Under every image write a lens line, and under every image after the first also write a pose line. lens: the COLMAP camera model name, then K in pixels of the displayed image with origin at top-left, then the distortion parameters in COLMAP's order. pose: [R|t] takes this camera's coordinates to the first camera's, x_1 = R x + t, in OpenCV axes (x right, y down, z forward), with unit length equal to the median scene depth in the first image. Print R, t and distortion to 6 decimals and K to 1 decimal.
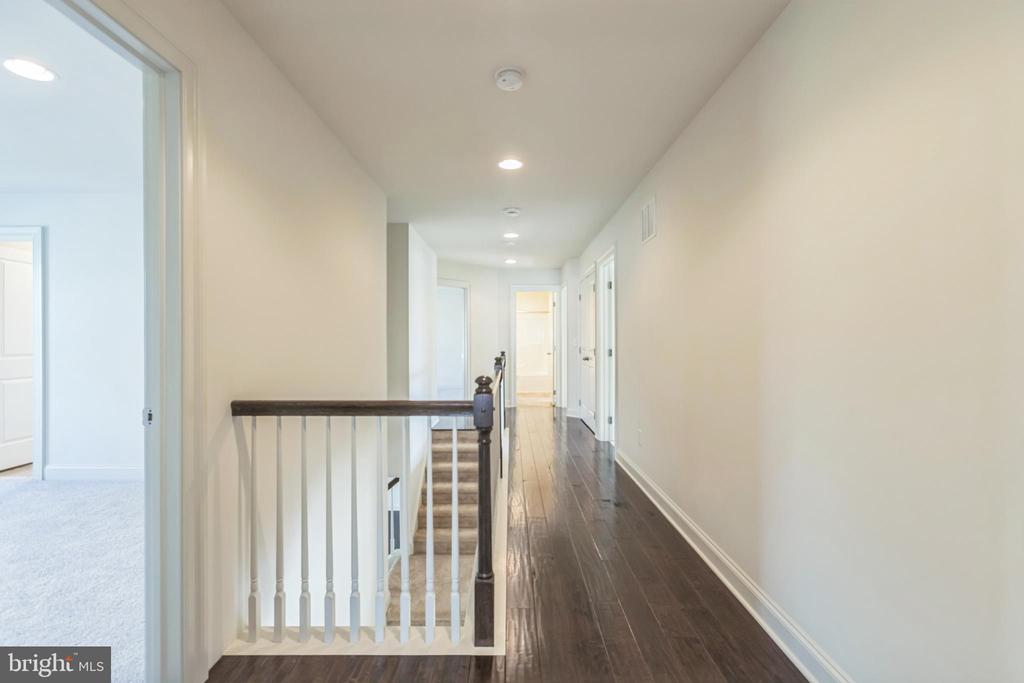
lens RADIAL K [[454.9, 0, 512.5], [0, 454.9, 338.9], [0, 0, 1]] dist [-0.009972, 0.005311]
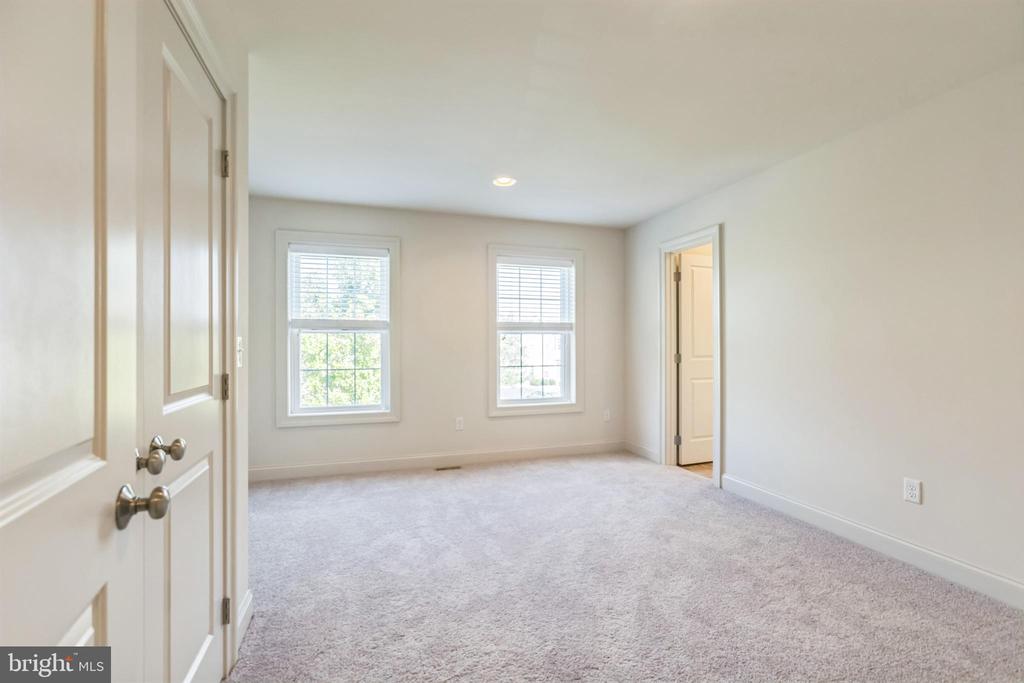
lens RADIAL K [[454.9, 0, 514.1], [0, 454.9, 340.0], [0, 0, 1]] dist [-0.009972, 0.005311]
pose [[0.325329, -0.008062, -0.945567, -0.279872], [-0.001197, 0.999959, -0.008938, 0.008039], [0.945600, 0.004040, 0.325306, 0.284900]]
